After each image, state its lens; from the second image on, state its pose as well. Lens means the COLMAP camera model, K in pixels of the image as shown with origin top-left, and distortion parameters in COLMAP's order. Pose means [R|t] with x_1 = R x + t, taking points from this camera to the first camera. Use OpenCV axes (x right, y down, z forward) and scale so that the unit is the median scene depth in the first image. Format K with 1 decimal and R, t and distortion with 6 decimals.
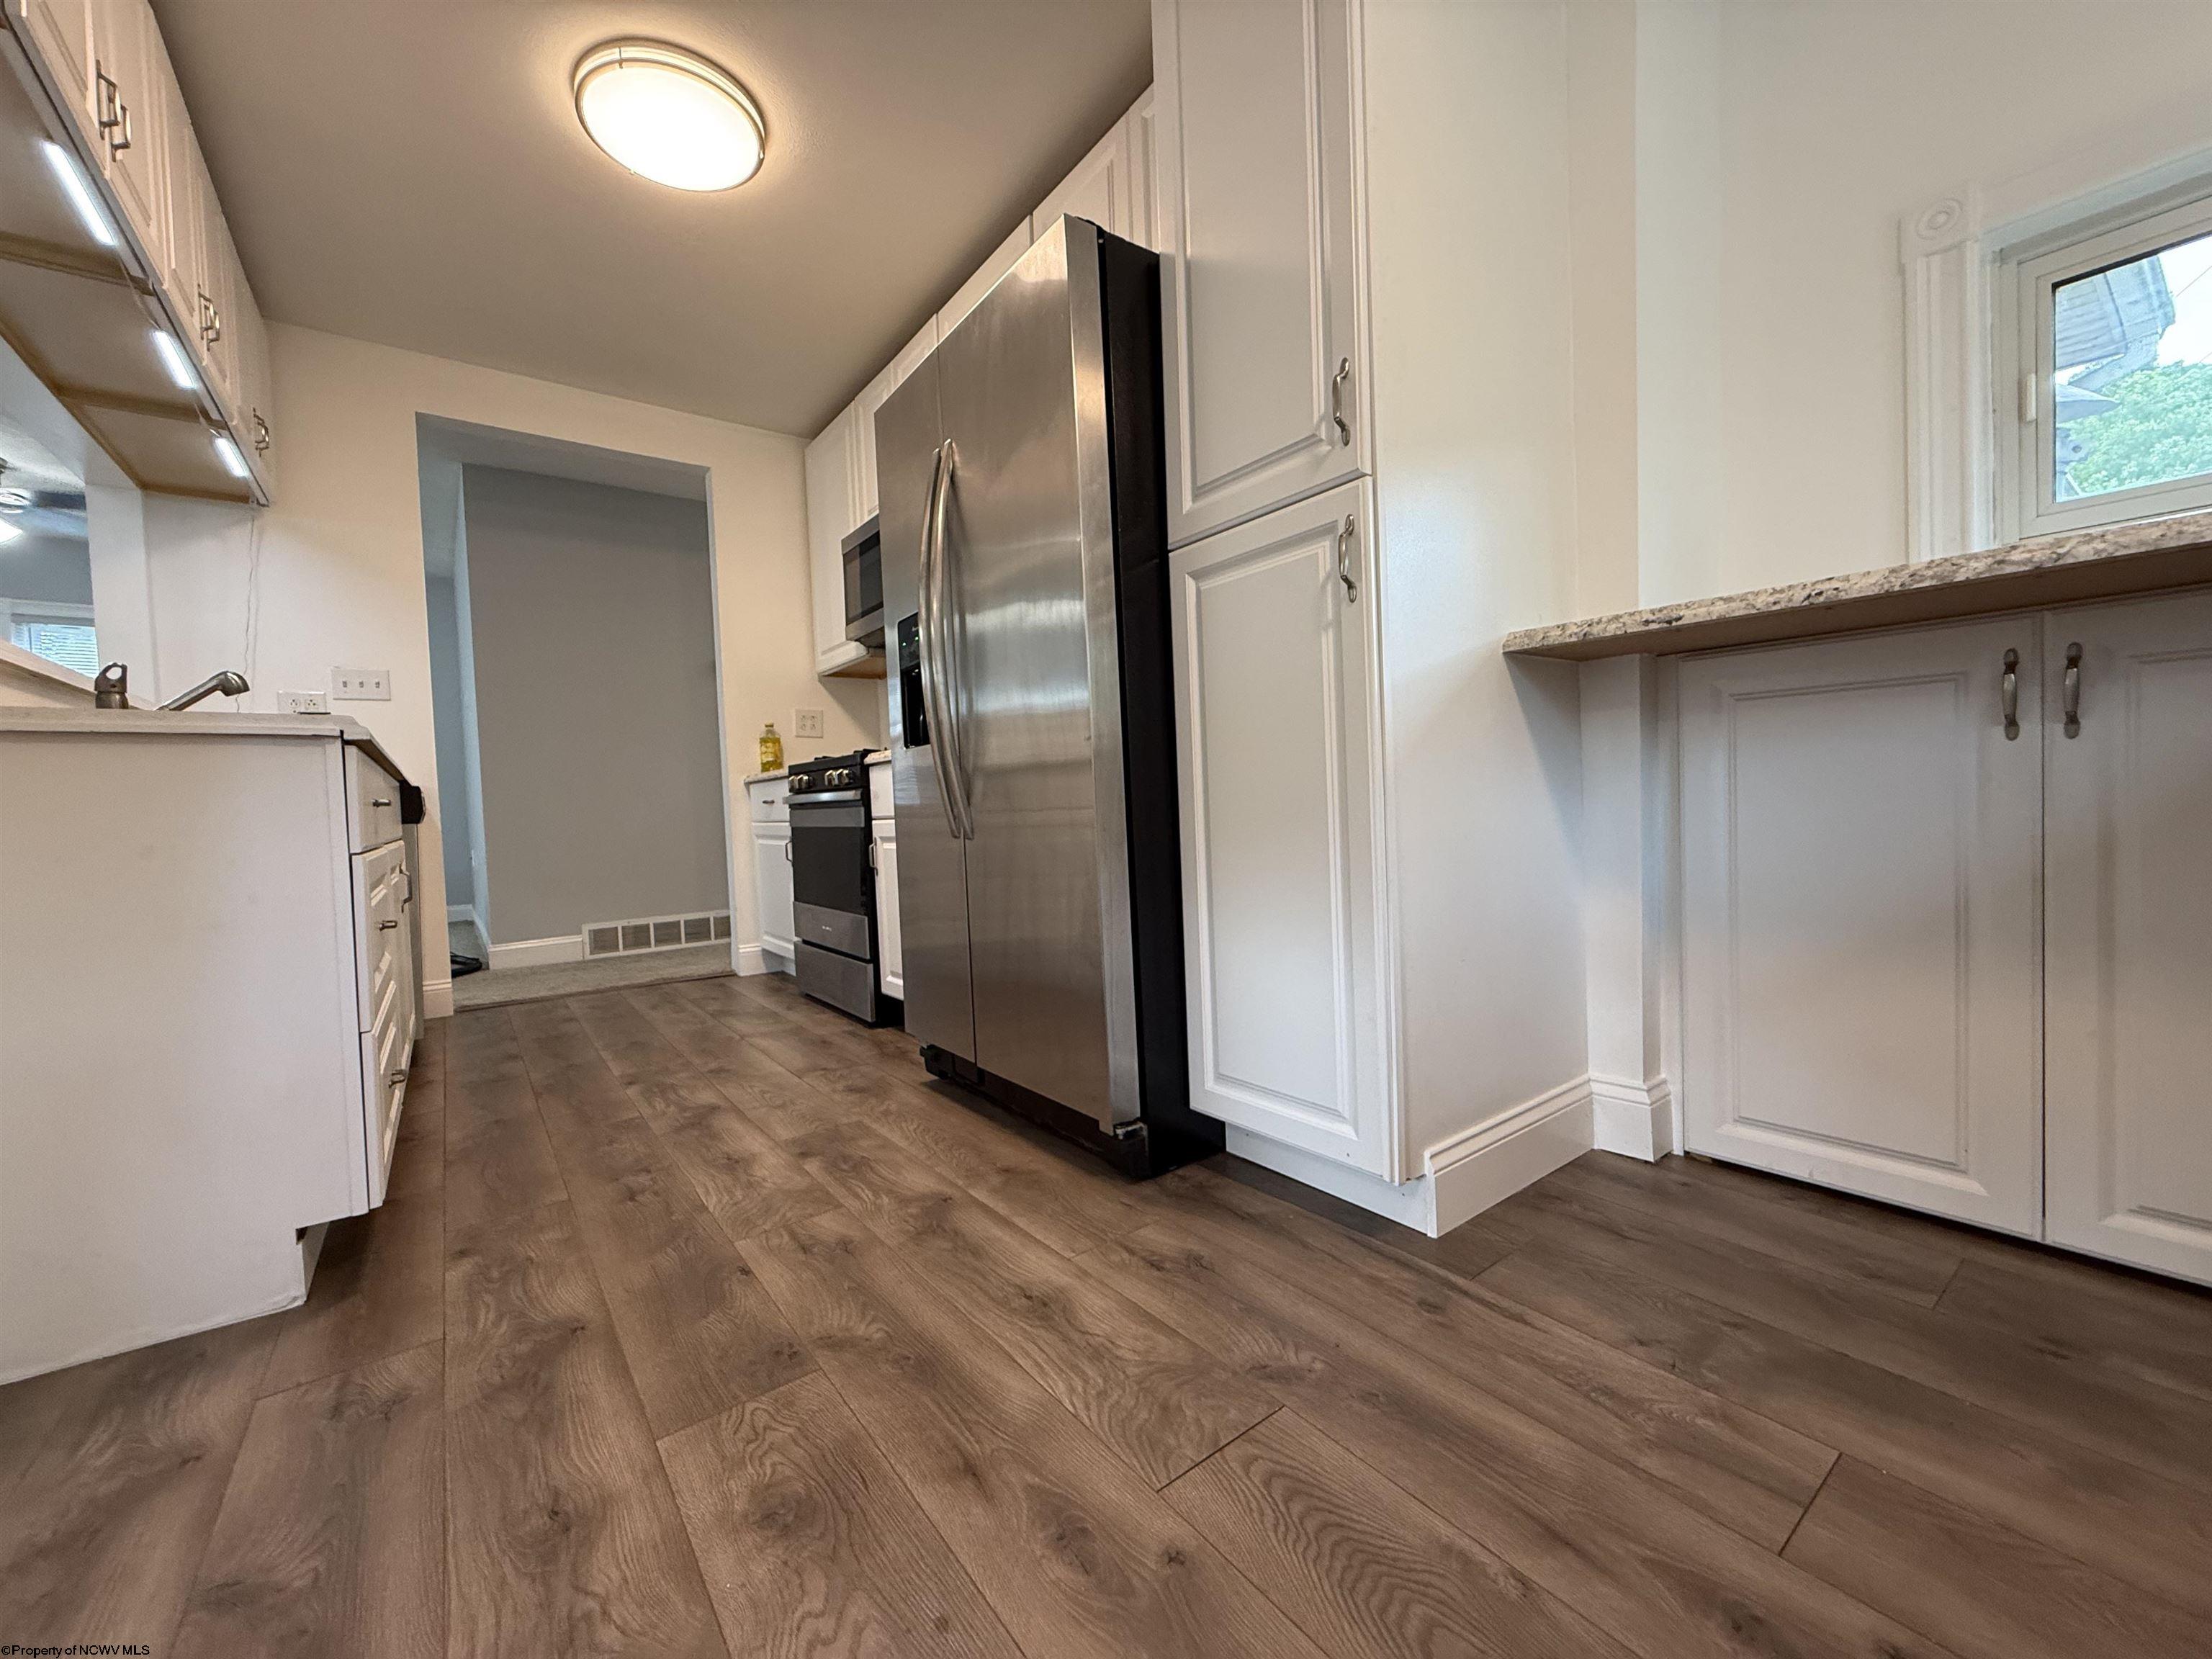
lens RADIAL K [[881.4, 0, 1106.1], [0, 881.4, 826.4], [0, 0, 1]] dist [0.002031, -0.000183]
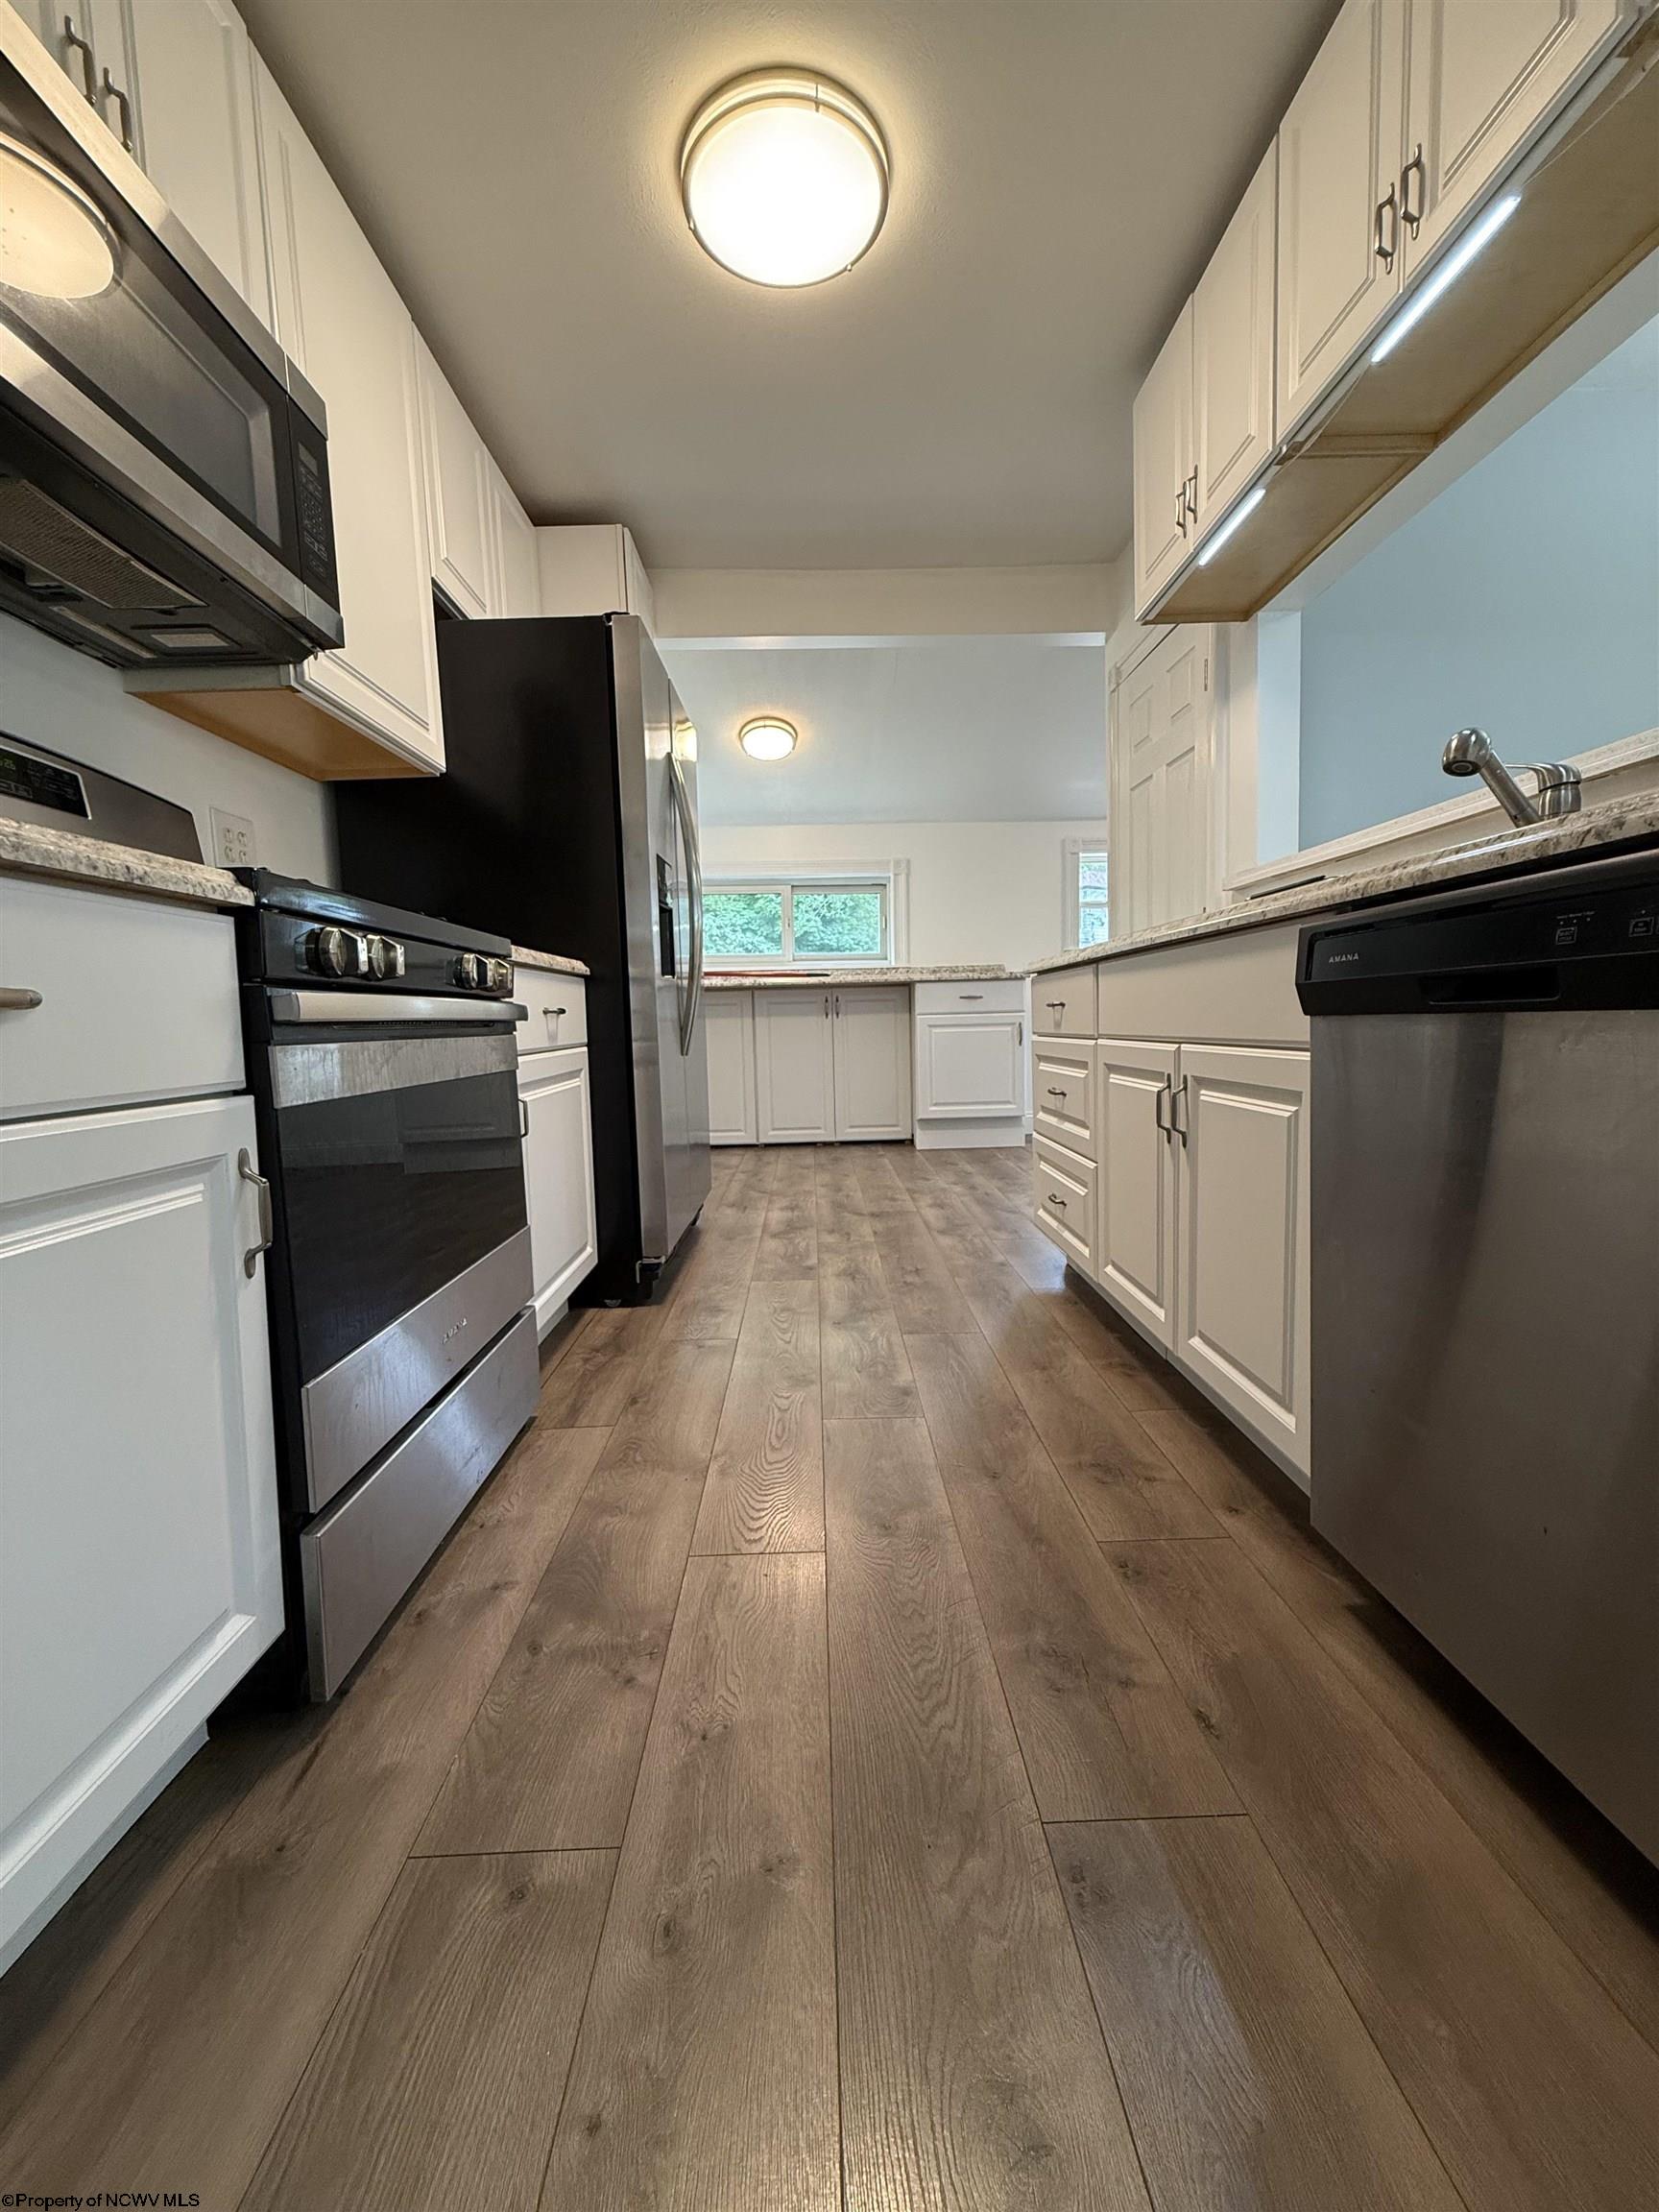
lens RADIAL K [[881.4, 0, 831.2], [0, 881.4, 1099.5], [0, 0, 1]] dist [0.002031, -0.000183]
pose [[-0.810606, 0.002903, 0.585585, -1.090907], [0.071461, 0.993004, 0.093998, -0.026549], [-0.581215, 0.118042, -0.805143, 1.896612]]
